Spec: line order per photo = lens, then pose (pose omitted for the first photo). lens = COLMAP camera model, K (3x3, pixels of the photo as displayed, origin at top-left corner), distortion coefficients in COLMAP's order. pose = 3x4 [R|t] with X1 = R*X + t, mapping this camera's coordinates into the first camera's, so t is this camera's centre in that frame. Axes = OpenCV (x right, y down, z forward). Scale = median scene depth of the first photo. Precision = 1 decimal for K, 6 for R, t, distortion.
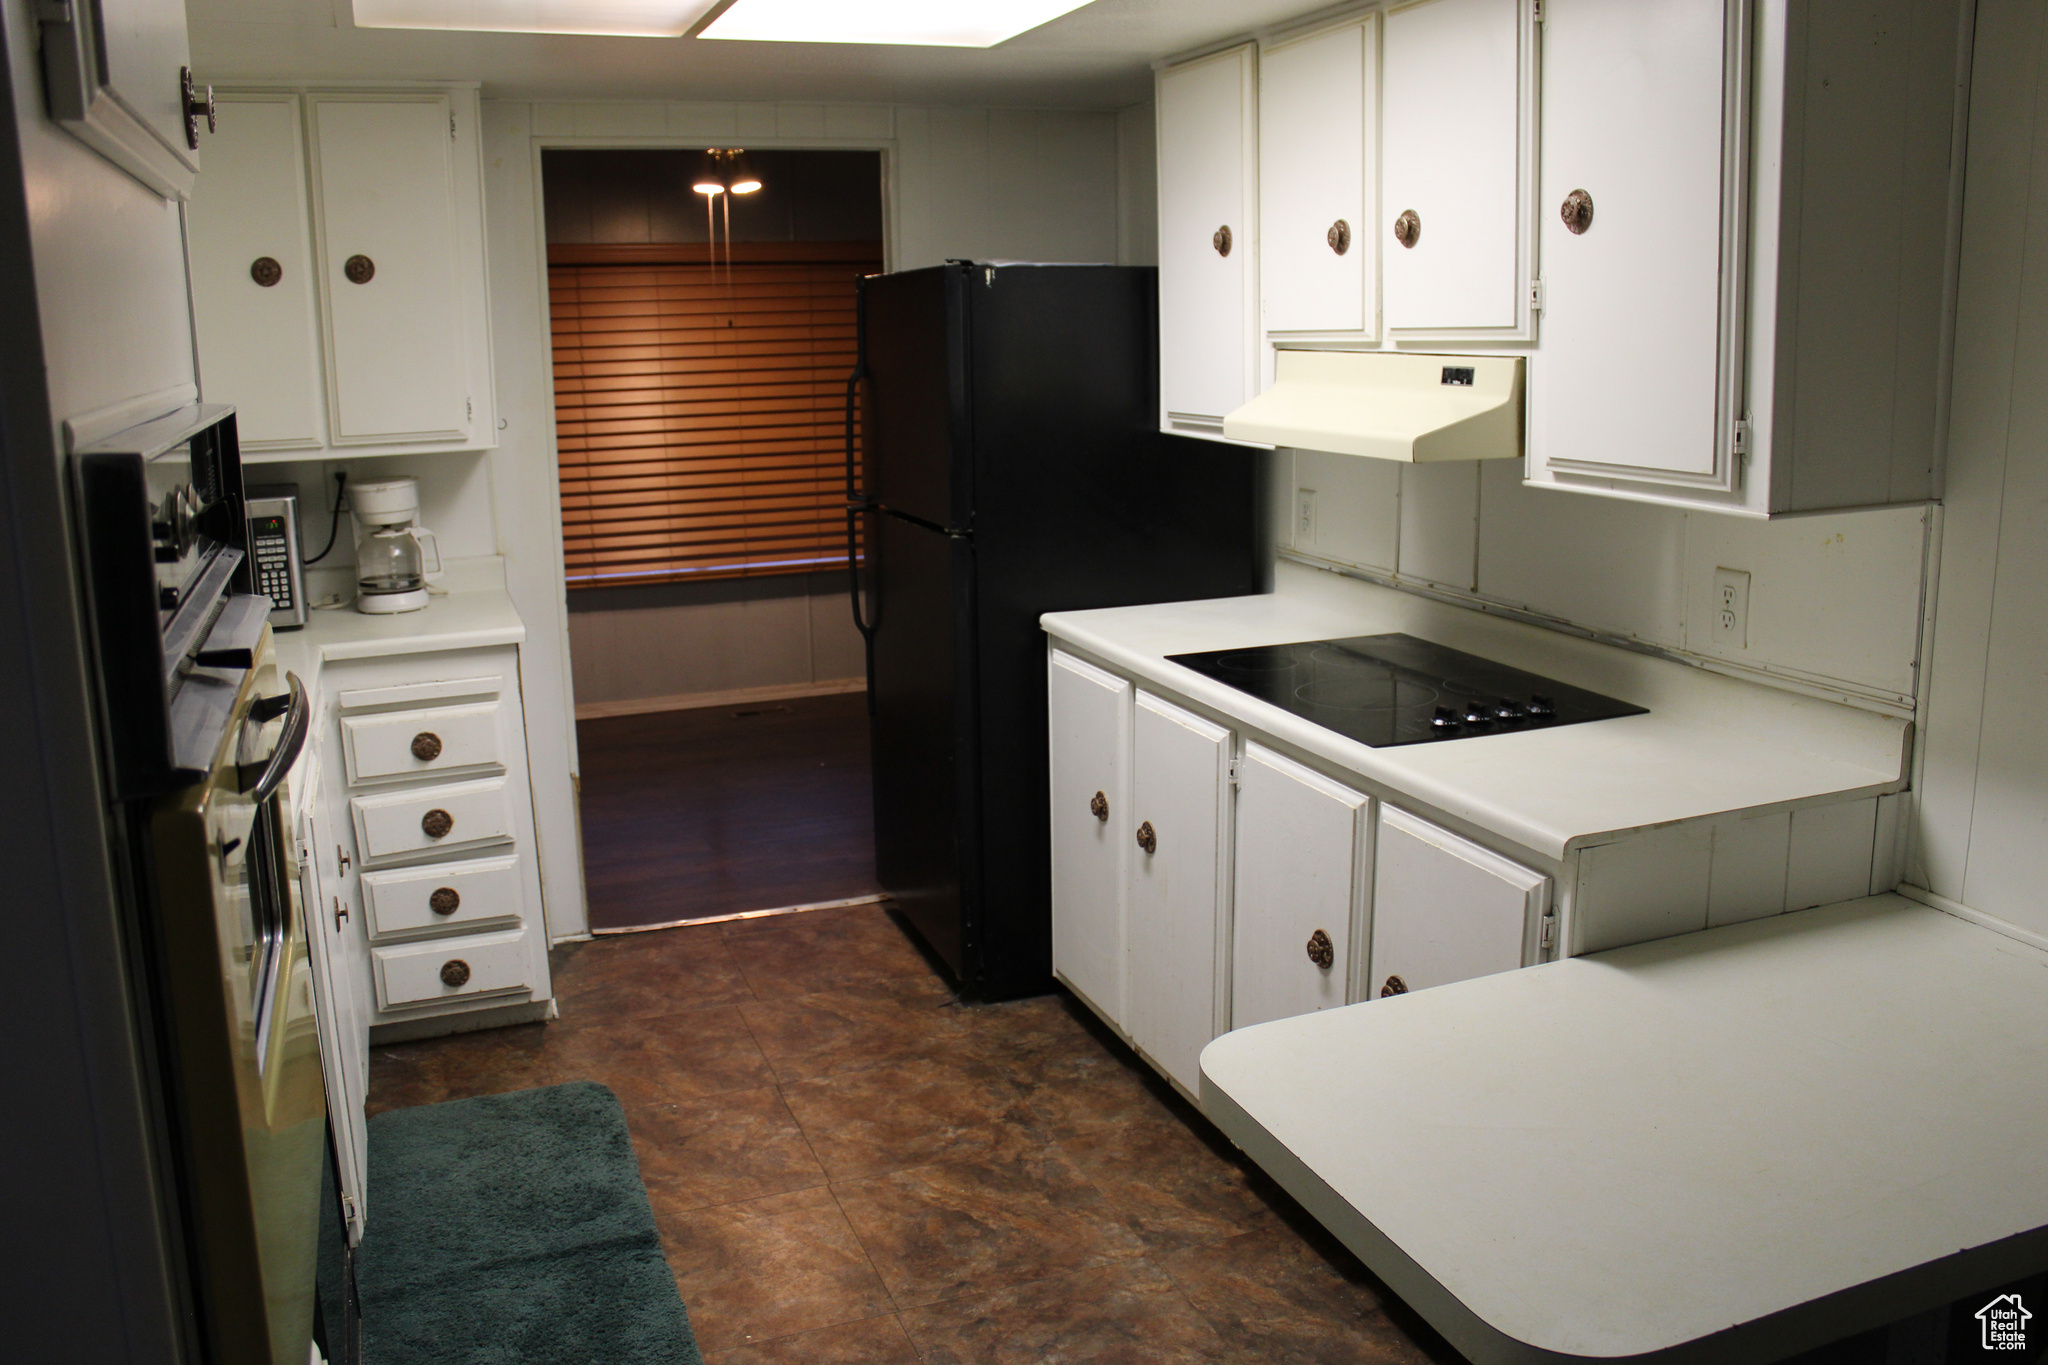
lens RADIAL K [[1687.4, 0, 1024.0], [0, 1687.4, 682.5], [0, 0, 1]] dist [-0.144970, 0.064397]
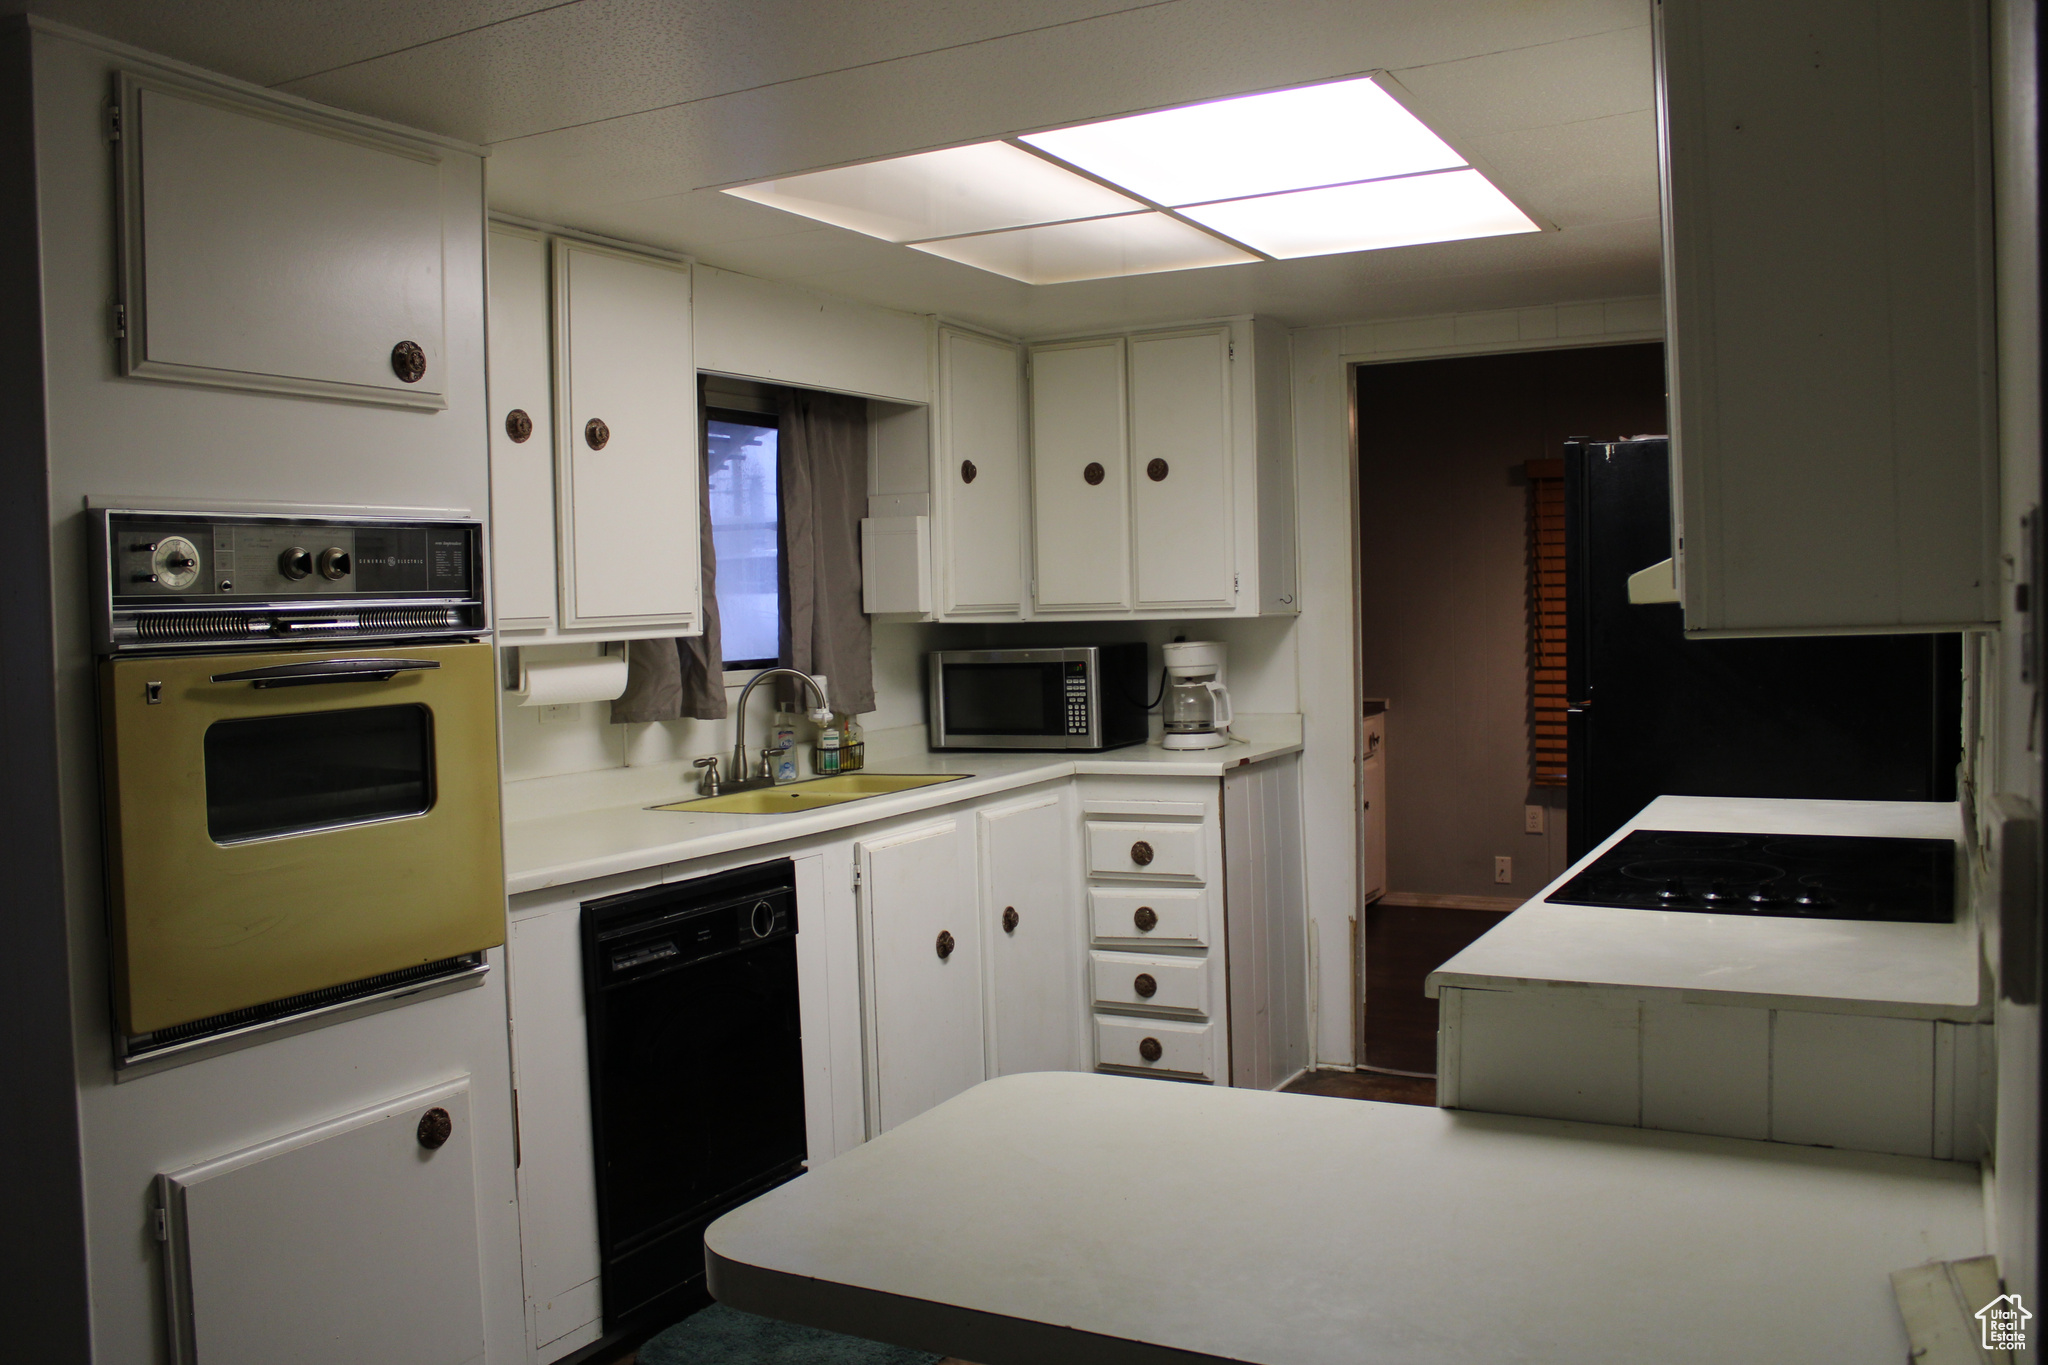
lens RADIAL K [[1687.4, 0, 1024.0], [0, 1687.4, 682.5], [0, 0, 1]] dist [-0.144970, 0.064397]
pose [[0.646453, 0.036790, -0.762066, 0.511680], [-0.146858, 0.986158, -0.076970, 0.022528], [0.748686, 0.161673, 0.642908, 0.119715]]
